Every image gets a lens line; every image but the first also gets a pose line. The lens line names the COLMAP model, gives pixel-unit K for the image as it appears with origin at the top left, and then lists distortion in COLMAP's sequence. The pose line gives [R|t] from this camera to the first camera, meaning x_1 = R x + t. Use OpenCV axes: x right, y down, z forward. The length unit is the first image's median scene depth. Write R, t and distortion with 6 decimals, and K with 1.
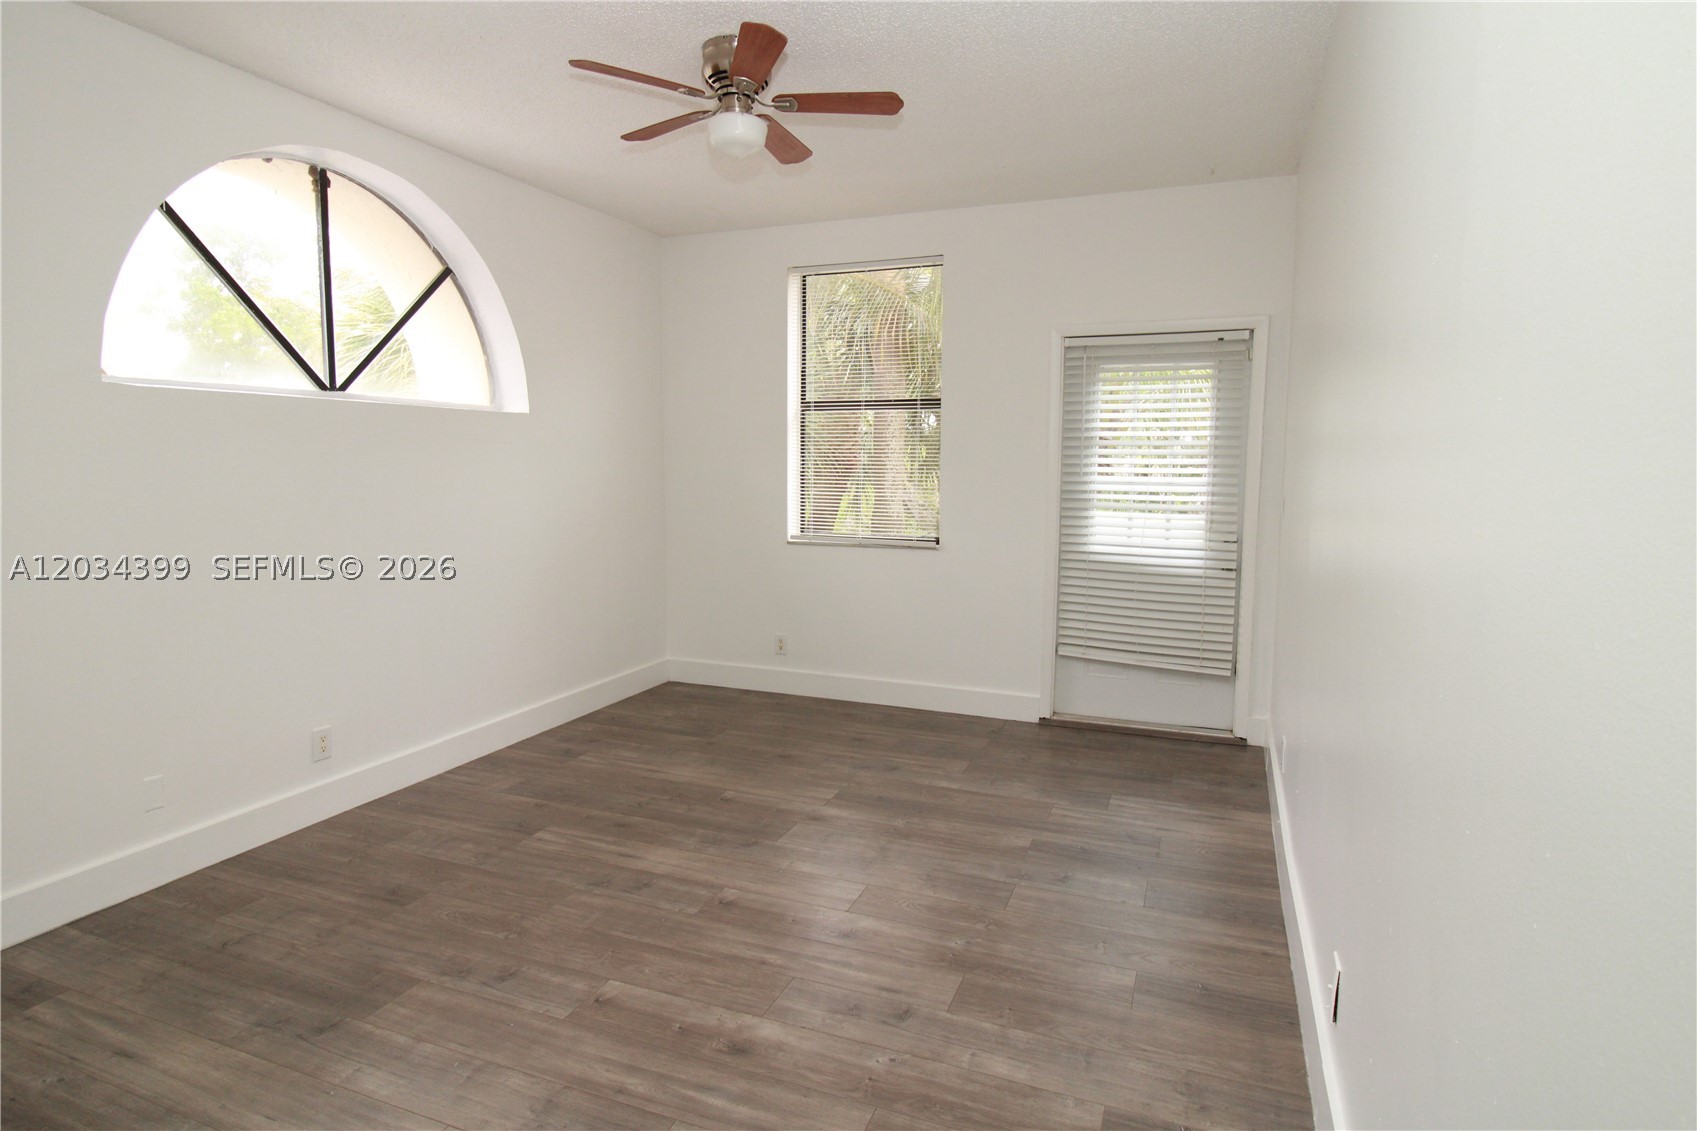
lens RADIAL K [[909.2, 0, 849.5], [0, 909.2, 561.0], [0, 0, 1]] dist [0.005270, 0.000353]
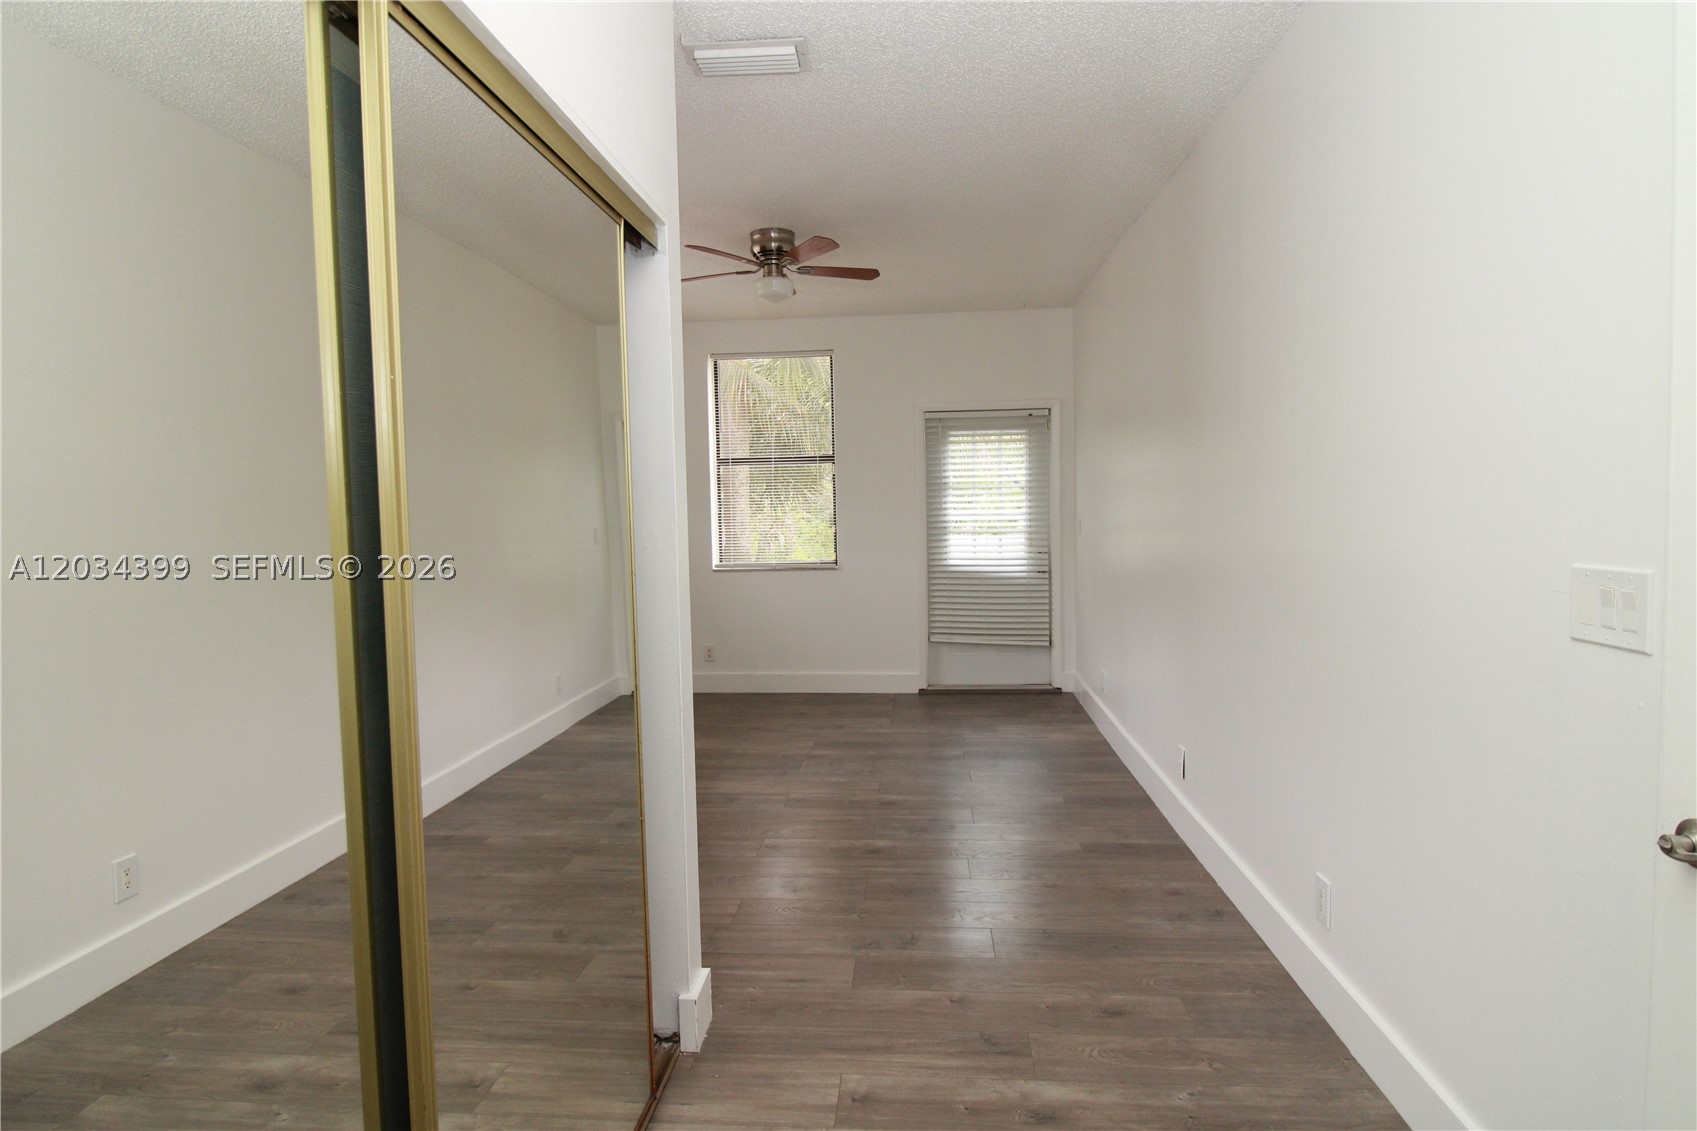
lens RADIAL K [[909.2, 0, 842.0], [0, 909.2, 568.8], [0, 0, 1]] dist [0.005270, 0.000353]
pose [[0.957103, -0.046433, 0.286003, -0.354632], [0.057410, 0.997896, -0.030112, 0.034536], [-0.284003, 0.045240, 0.957756, -0.345616]]
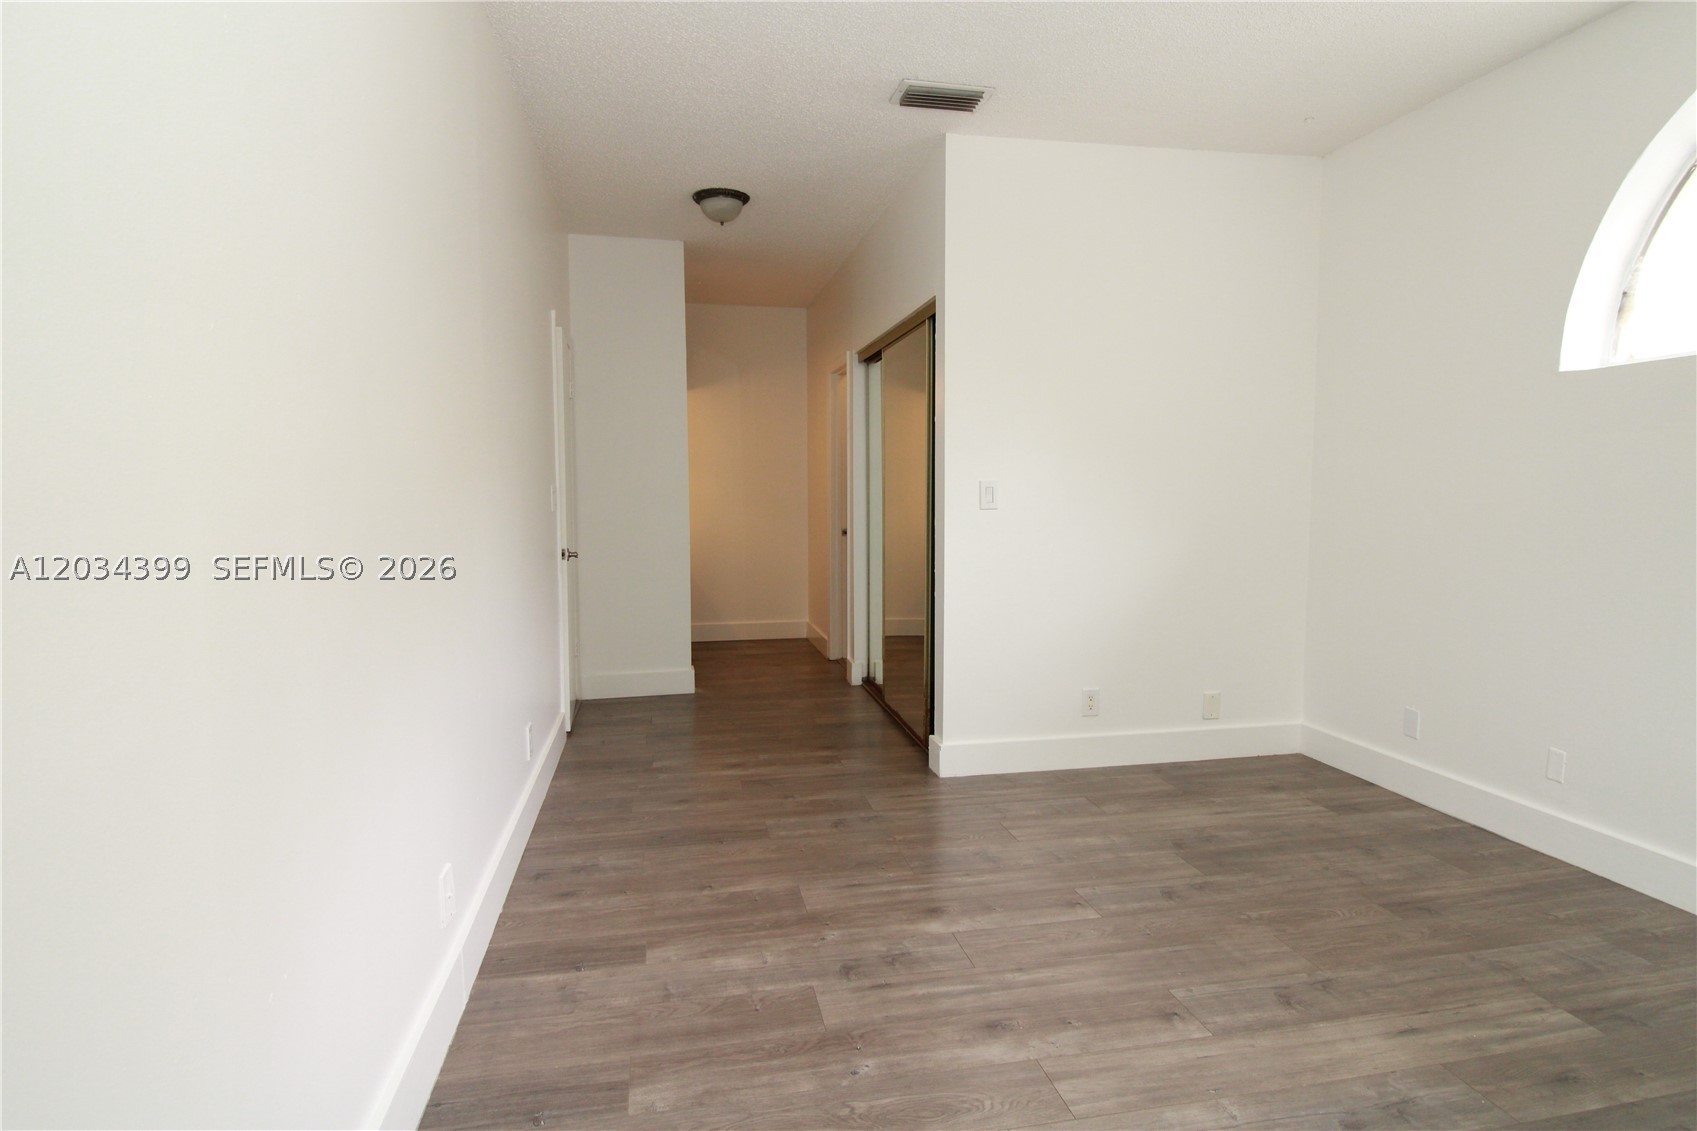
lens RADIAL K [[909.2, 0, 841.9], [0, 909.2, 565.6], [0, 0, 1]] dist [0.005270, 0.000353]
pose [[-0.842798, 0.038030, -0.536885, 0.352371], [-0.060278, 0.984556, 0.164364, -0.067493], [0.534844, 0.170888, -0.827490, 1.047563]]
